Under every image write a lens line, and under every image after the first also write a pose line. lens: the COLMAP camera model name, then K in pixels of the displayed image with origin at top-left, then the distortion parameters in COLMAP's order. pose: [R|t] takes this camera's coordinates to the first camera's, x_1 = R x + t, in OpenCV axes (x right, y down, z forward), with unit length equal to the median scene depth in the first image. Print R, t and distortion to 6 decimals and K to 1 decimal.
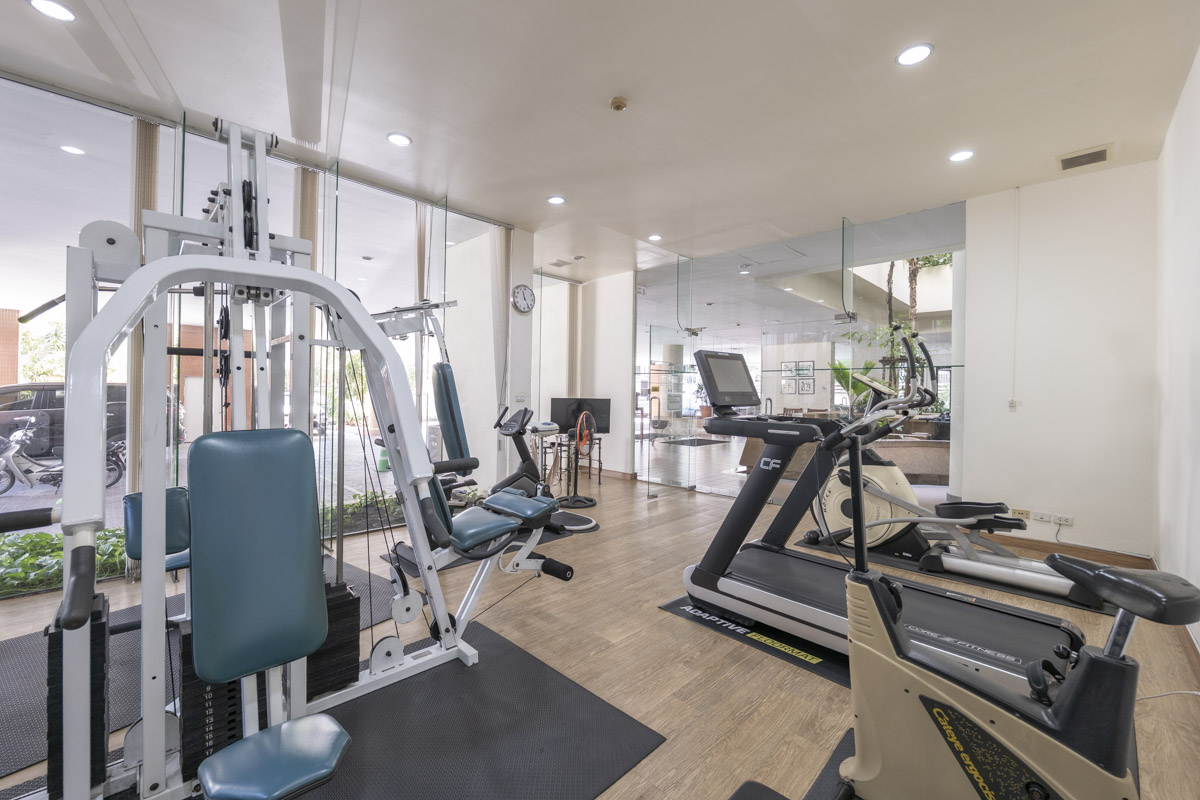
lens RADIAL K [[487.5, 0, 596.9], [0, 487.5, 392.6], [0, 0, 1]] dist [-0.013016, 0.000006]
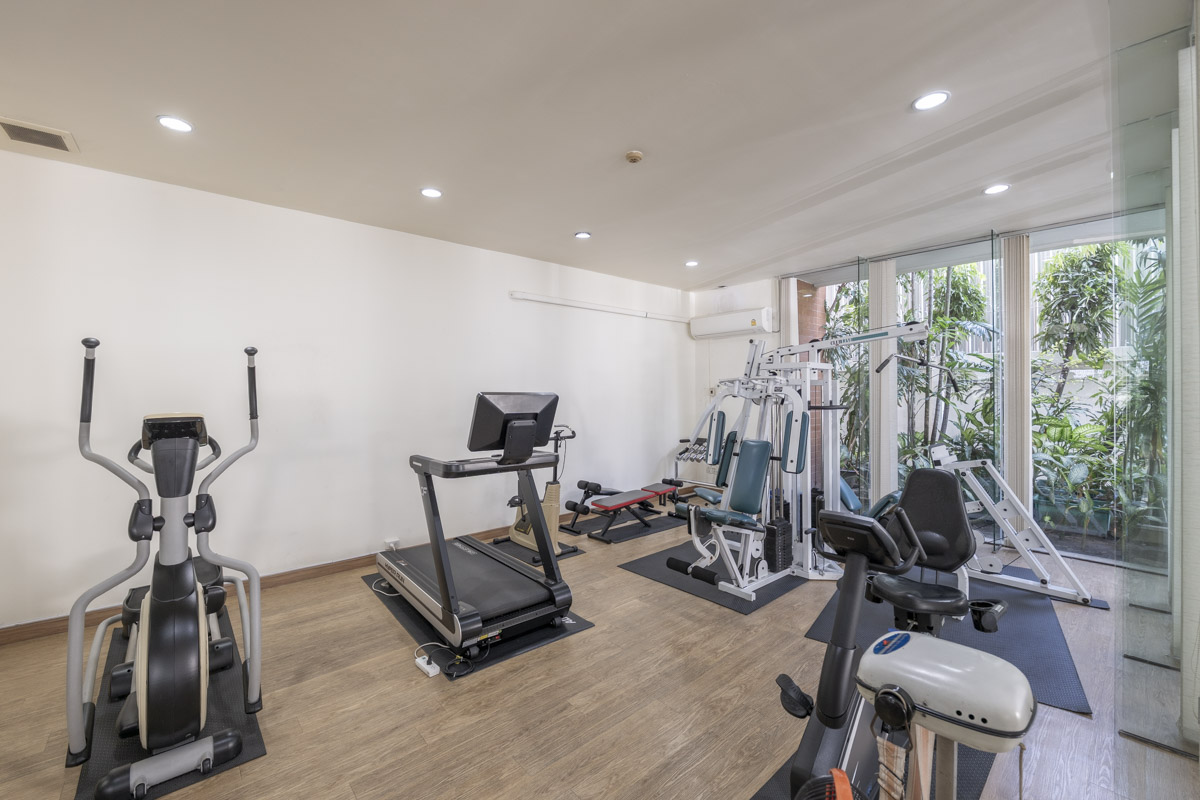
lens RADIAL K [[487.5, 0, 596.9], [0, 487.5, 392.6], [0, 0, 1]] dist [-0.013016, 0.000006]
pose [[-0.997348, -0.009835, 0.072113, 0.049554], [-0.009144, 0.999909, 0.009901, -0.112947], [-0.072204, 0.009215, -0.997347, 2.309942]]
